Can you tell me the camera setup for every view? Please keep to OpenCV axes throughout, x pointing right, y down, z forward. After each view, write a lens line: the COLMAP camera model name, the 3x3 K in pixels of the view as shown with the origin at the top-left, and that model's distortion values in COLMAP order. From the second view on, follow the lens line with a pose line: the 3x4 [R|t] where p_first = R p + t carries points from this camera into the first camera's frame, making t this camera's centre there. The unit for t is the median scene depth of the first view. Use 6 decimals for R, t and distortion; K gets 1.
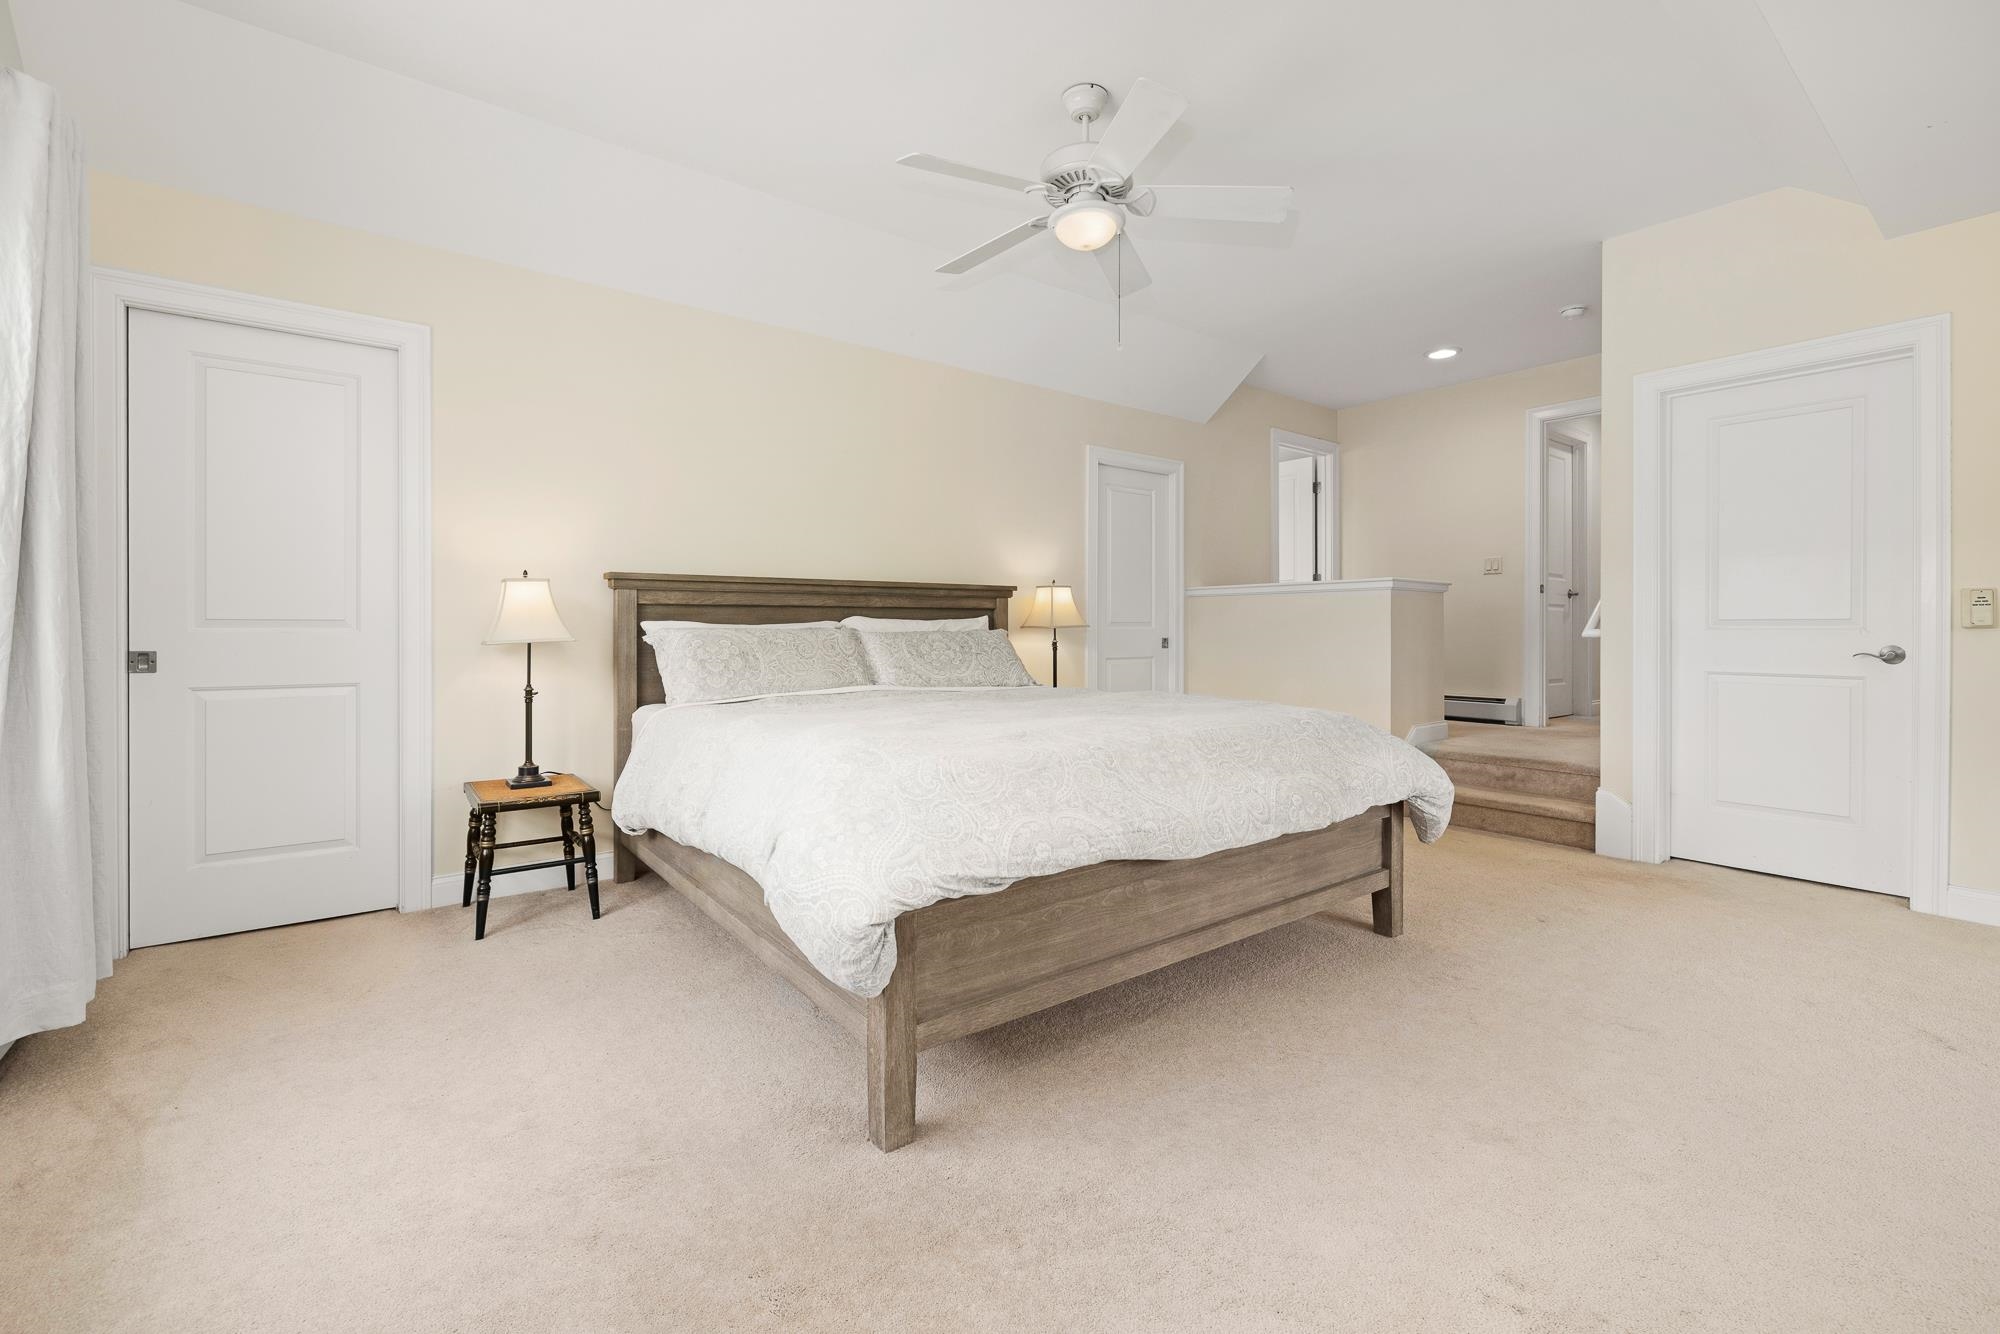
lens RADIAL K [[865.1, 0, 994.0], [0, 865.1, 622.8], [0, 0, 1]] dist [-0.000663, -0.000870]
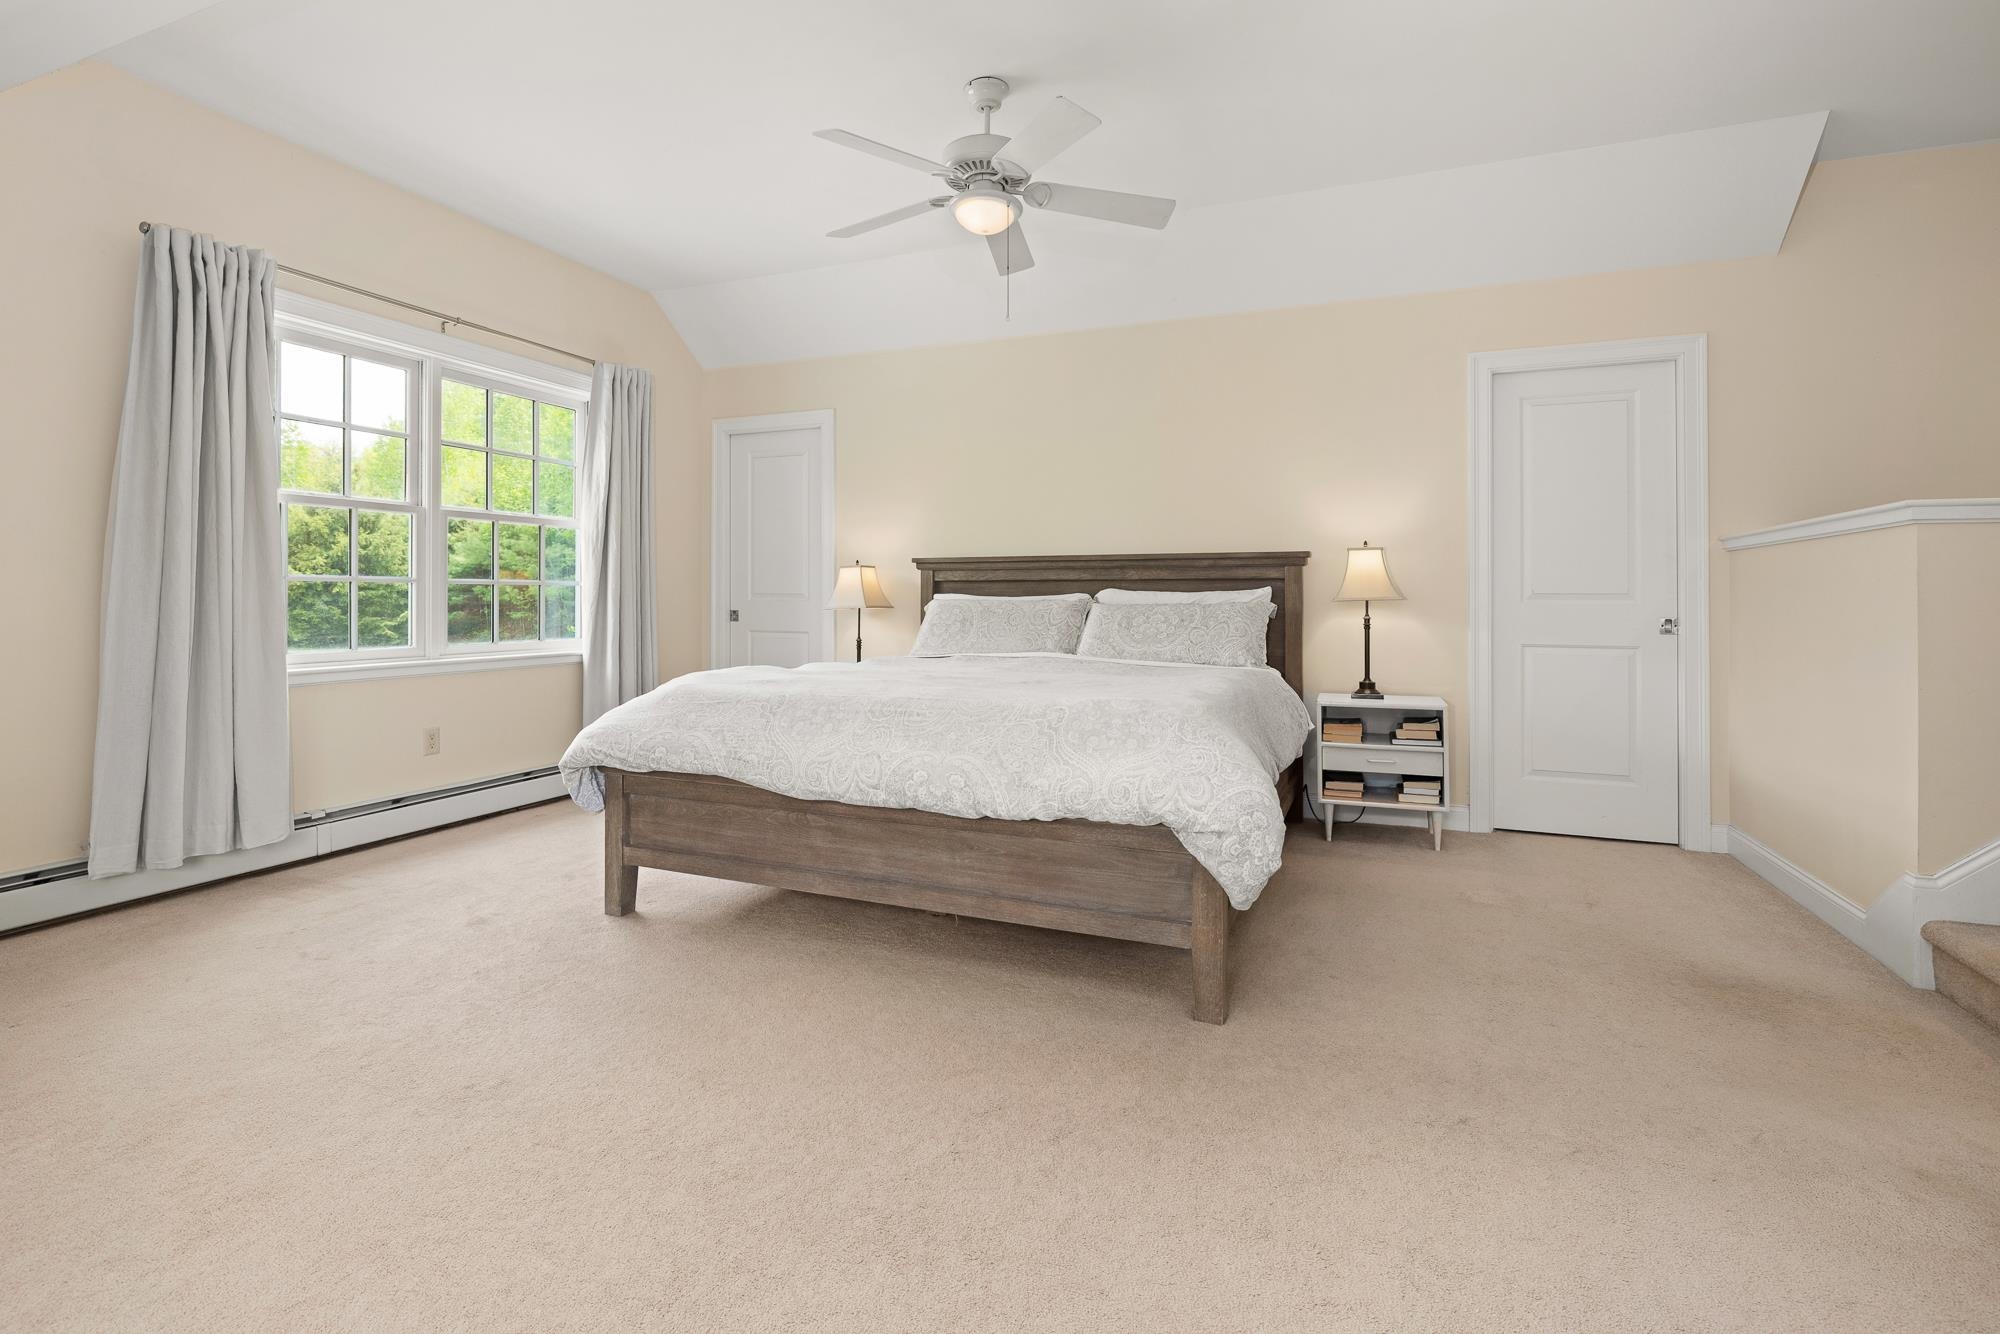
lens RADIAL K [[938.3, 0, 998.9], [0, 938.3, 586.0], [0, 0, 1]] dist [-0.003609, -0.000208]
pose [[0.489479, -0.010640, -0.871950, 0.856769], [0.000308, 0.999928, -0.012028, 0.003035], [0.872015, 0.005619, 0.489447, 0.366377]]
